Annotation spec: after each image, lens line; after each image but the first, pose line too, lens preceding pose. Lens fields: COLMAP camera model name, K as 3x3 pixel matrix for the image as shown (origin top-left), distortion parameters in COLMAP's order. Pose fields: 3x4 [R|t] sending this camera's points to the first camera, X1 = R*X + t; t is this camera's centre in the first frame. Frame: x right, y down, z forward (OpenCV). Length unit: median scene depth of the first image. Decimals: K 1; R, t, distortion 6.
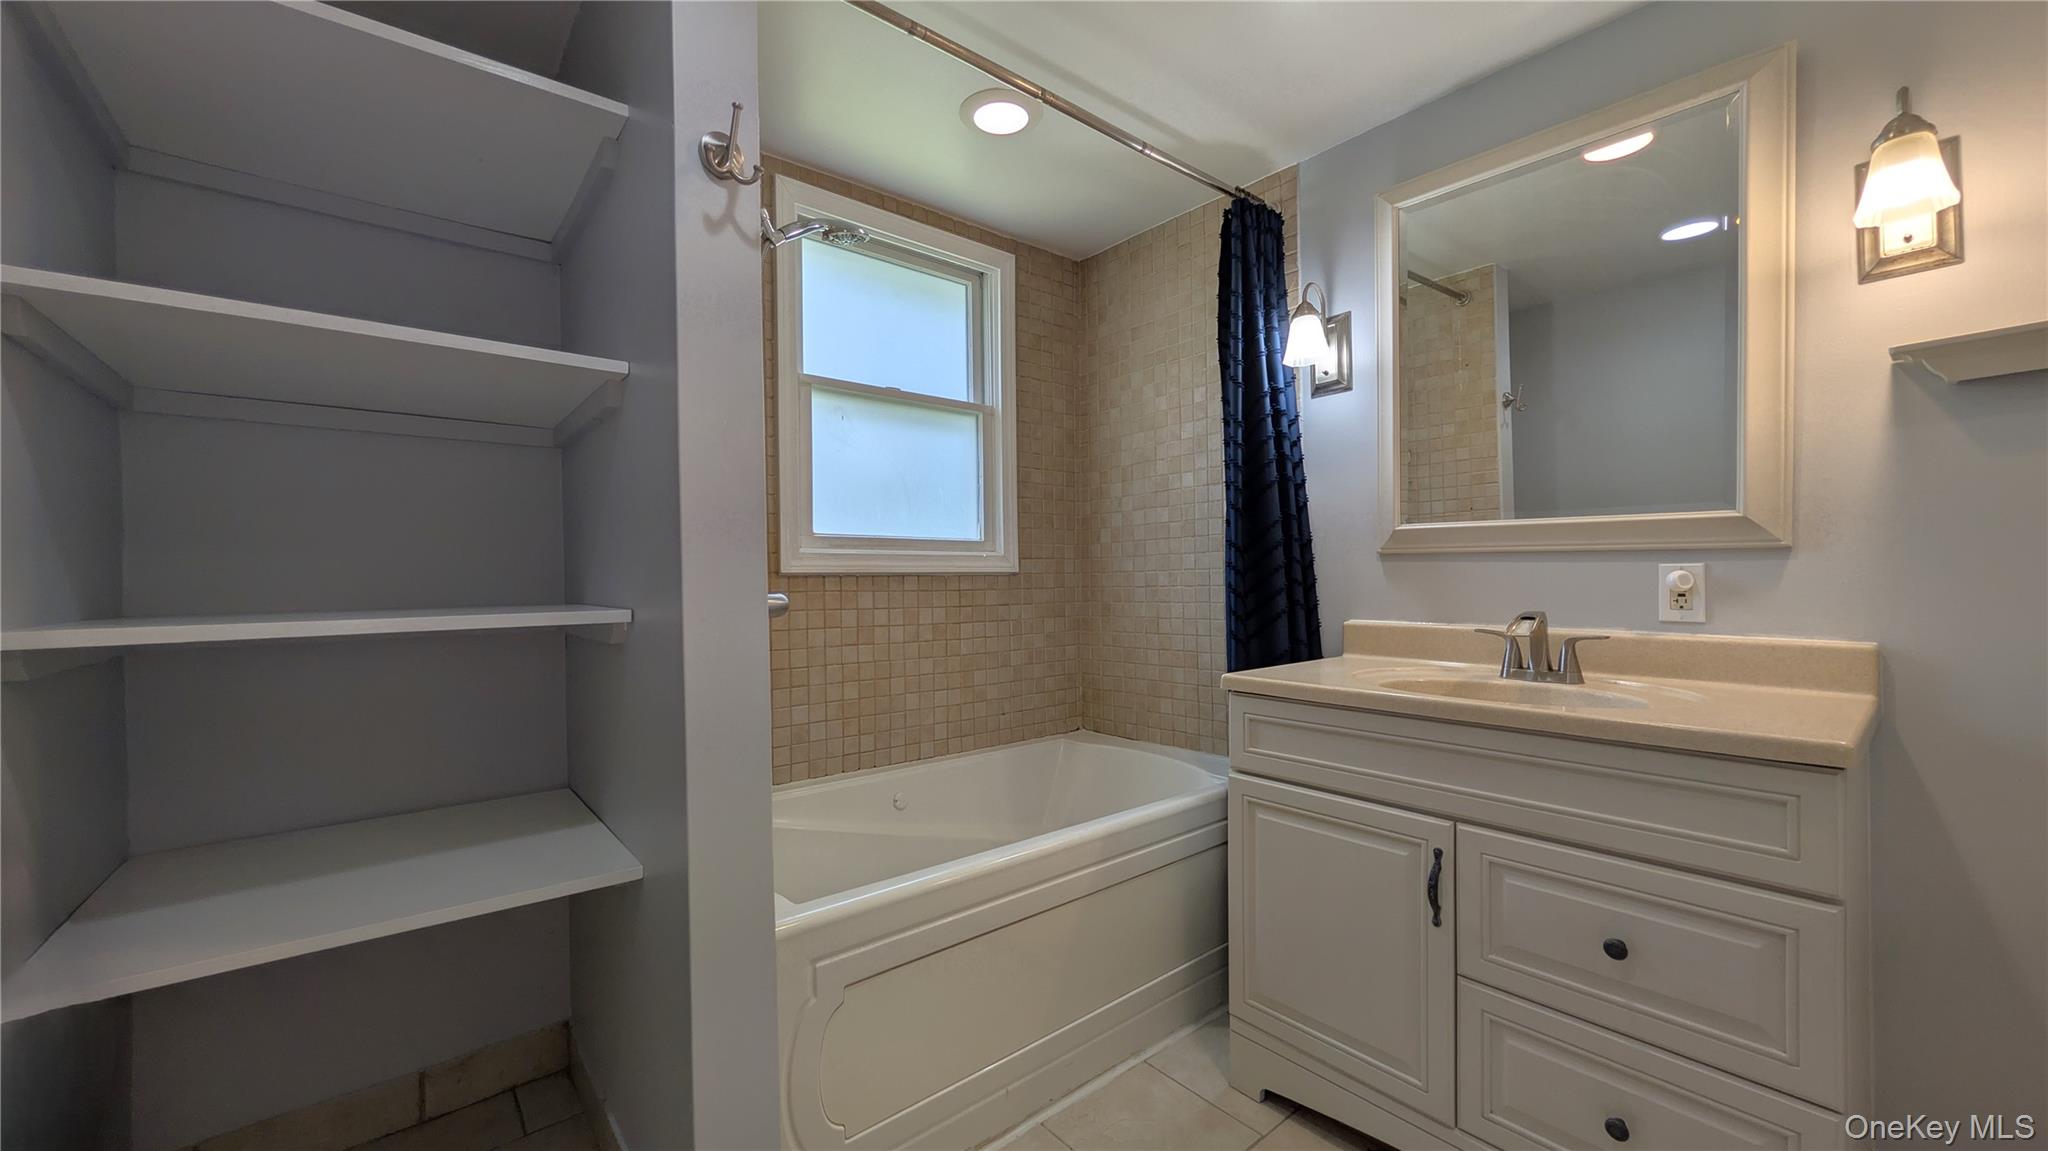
lens RADIAL K [[780.9, 0, 1020.8], [0, 780.9, 582.4], [0, 0, 1]] dist [-0.000465, 0.000594]
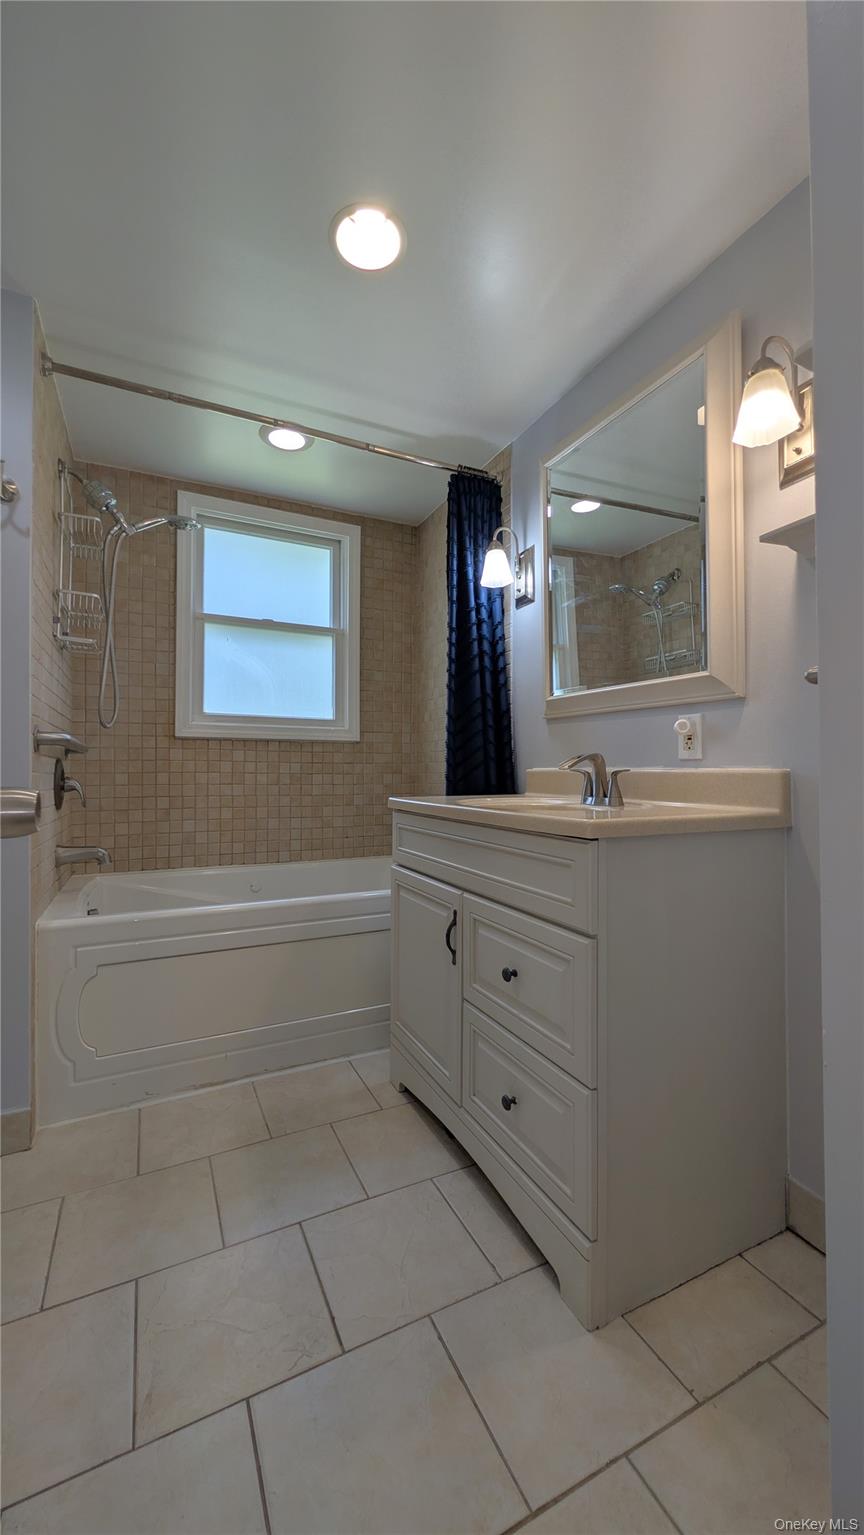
lens RADIAL K [[587.0, 0, 431.9], [0, 587.0, 764.2], [0, 0, 1]] dist [0.008815, 0.000085]
pose [[0.970607, 0.006751, -0.240576, 0.463111], [-0.011370, 0.999777, -0.017817, 0.056834], [0.240402, 0.020029, 0.970467, -0.042674]]
